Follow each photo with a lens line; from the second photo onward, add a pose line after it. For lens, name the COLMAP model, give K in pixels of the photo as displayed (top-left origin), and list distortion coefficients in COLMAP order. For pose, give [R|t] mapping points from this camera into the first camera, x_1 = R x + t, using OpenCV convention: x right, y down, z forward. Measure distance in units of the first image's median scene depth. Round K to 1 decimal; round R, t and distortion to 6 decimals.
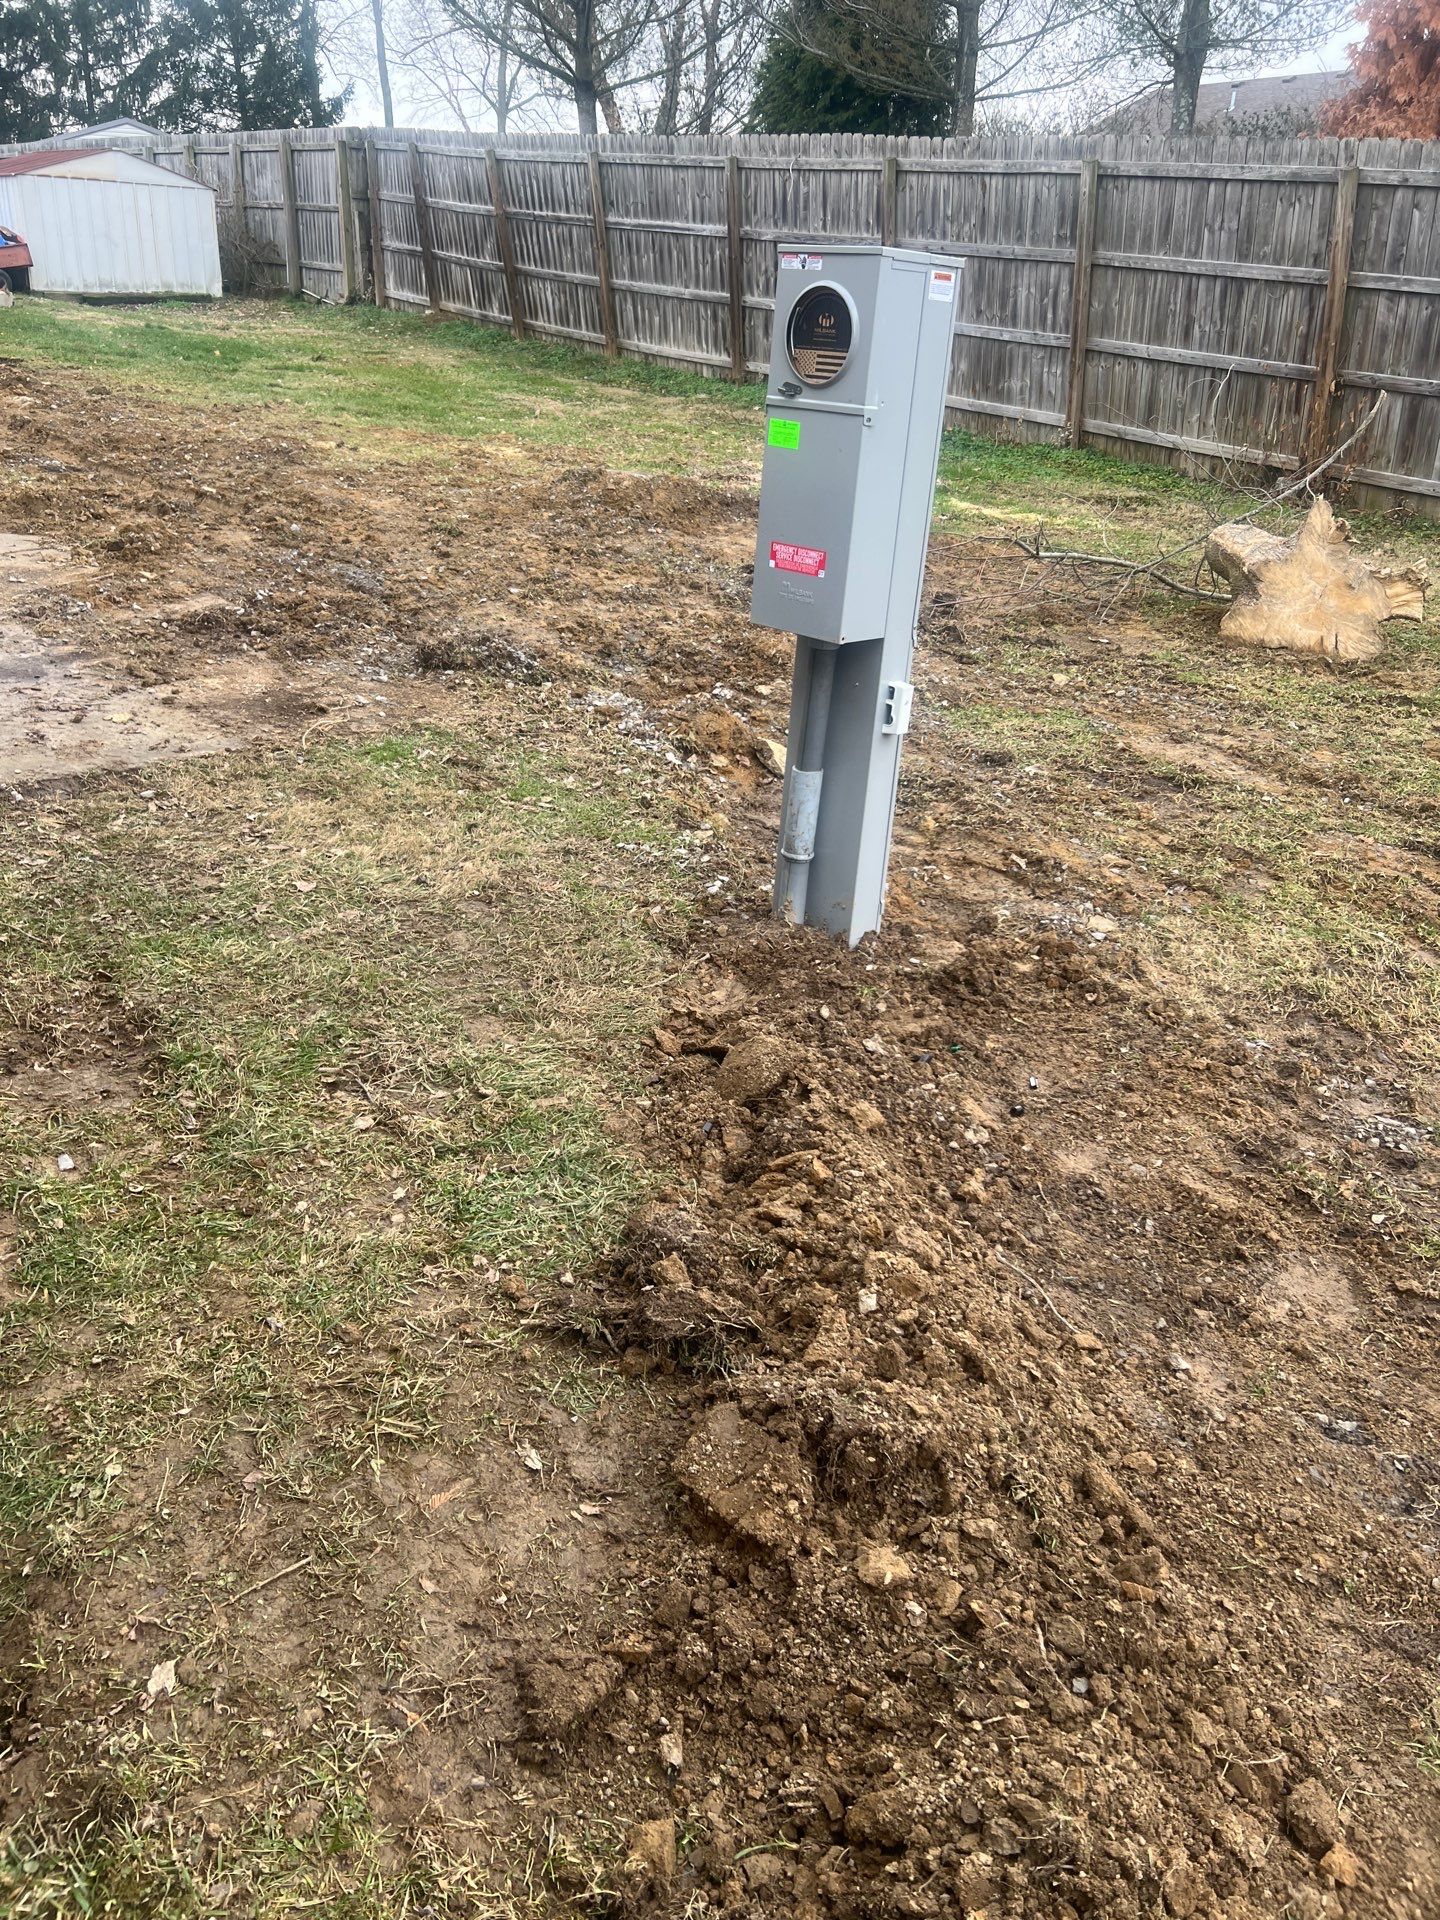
lens RADIAL K [[1377.6, 0, 720.0], [0, 1377.6, 960.0], [0, 0, 1]] dist [0.008736, -0.027026]
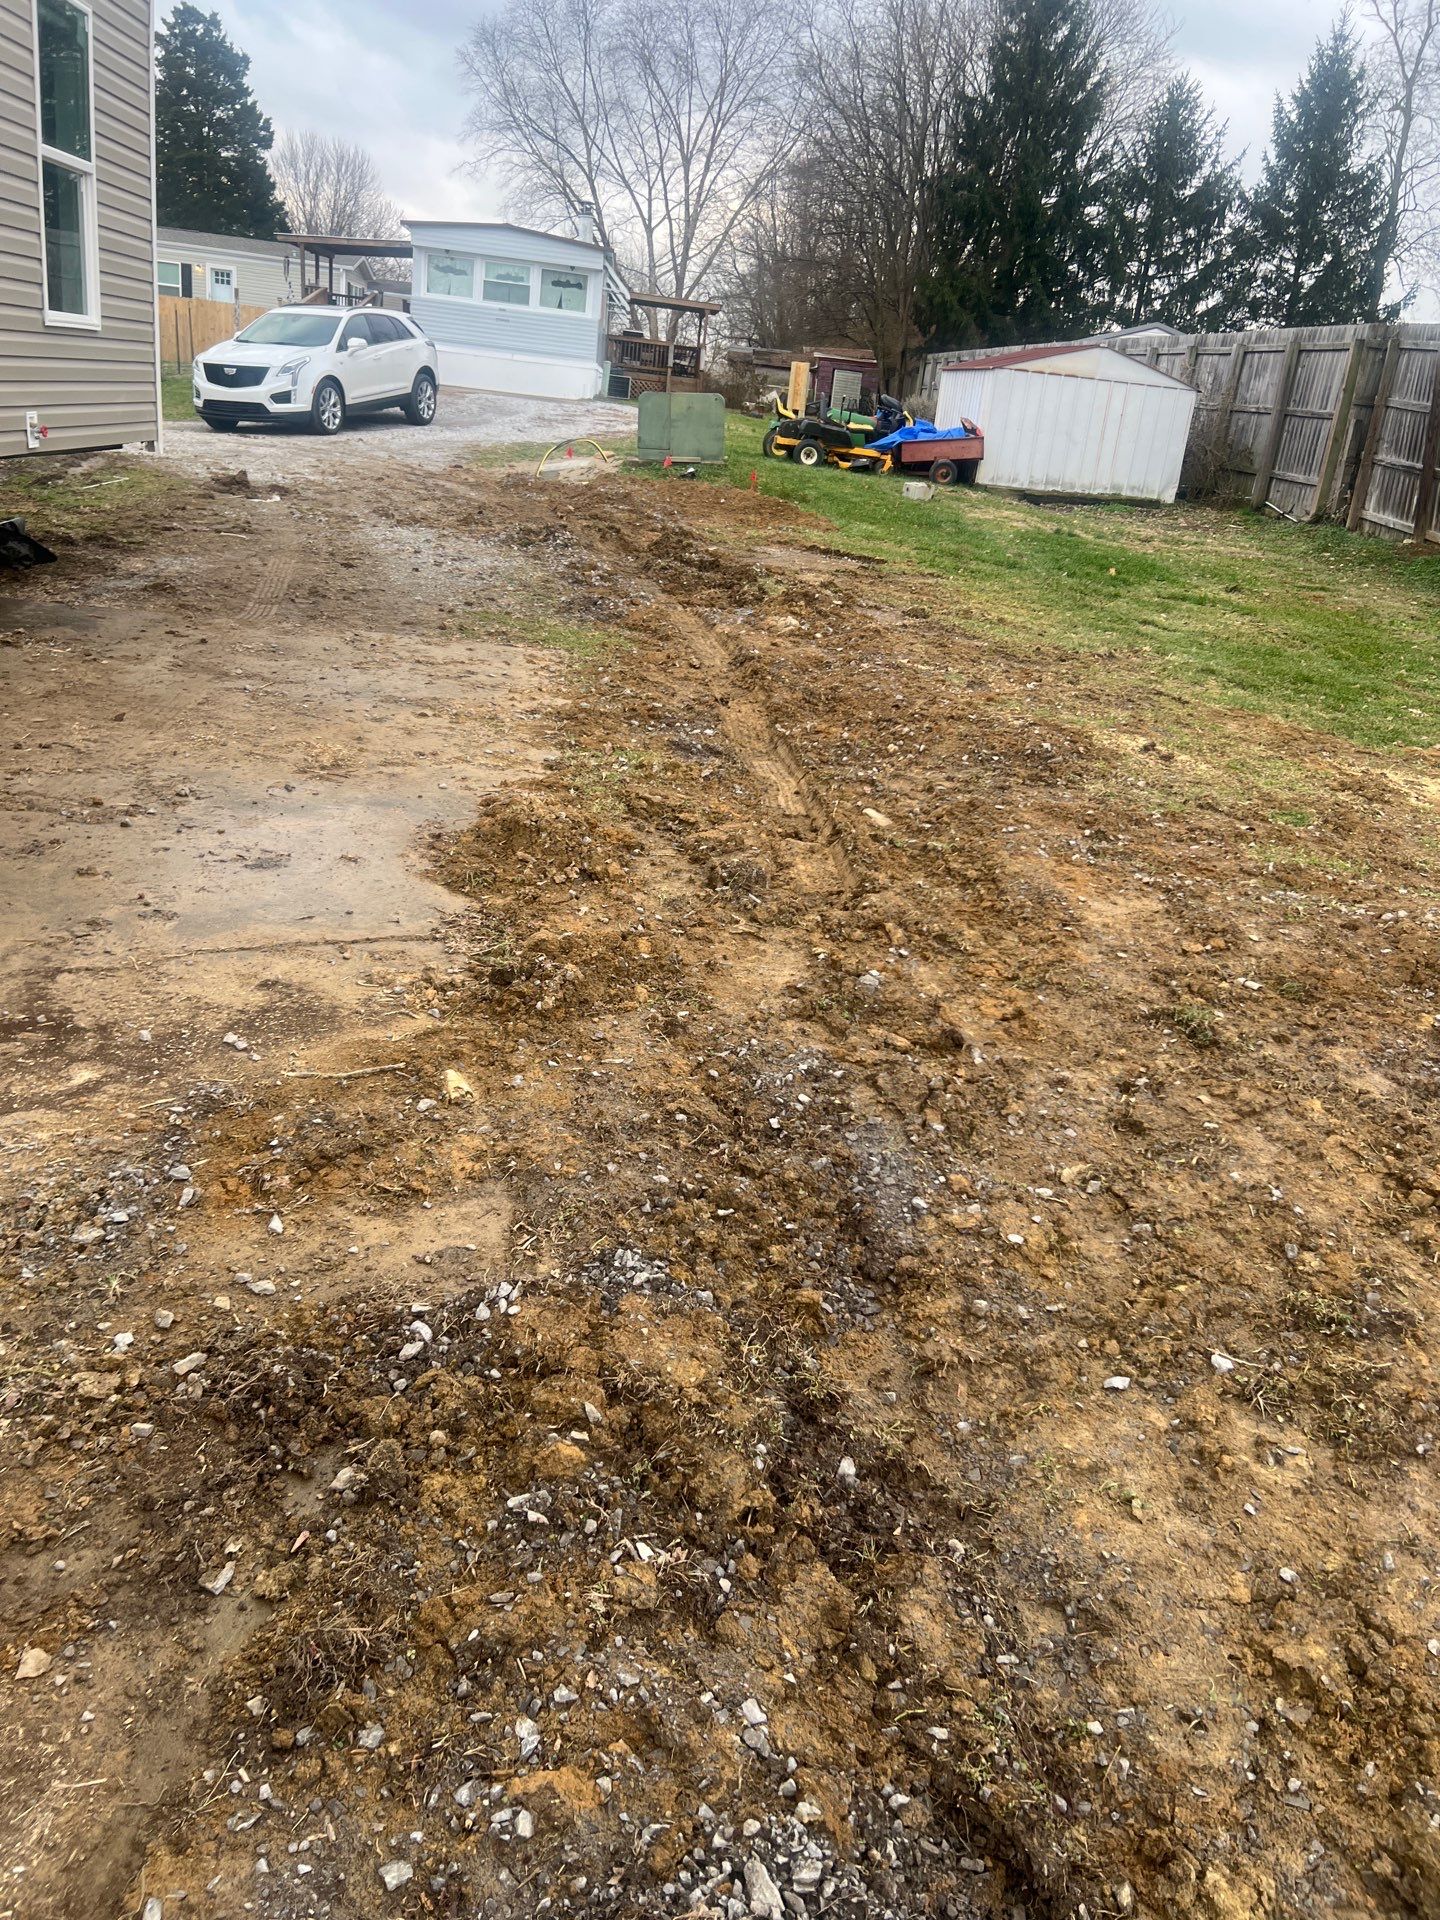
lens RADIAL K [[1426.4, 0, 720.0], [0, 1426.4, 960.0], [0, 0, 1]] dist [0.013348, 0.003576]
pose [[0.801926, 0.244393, -0.545148, -0.016060], [-0.315673, 0.948052, -0.039345, -0.068269], [0.507213, 0.203640, 0.837416, 0.127138]]
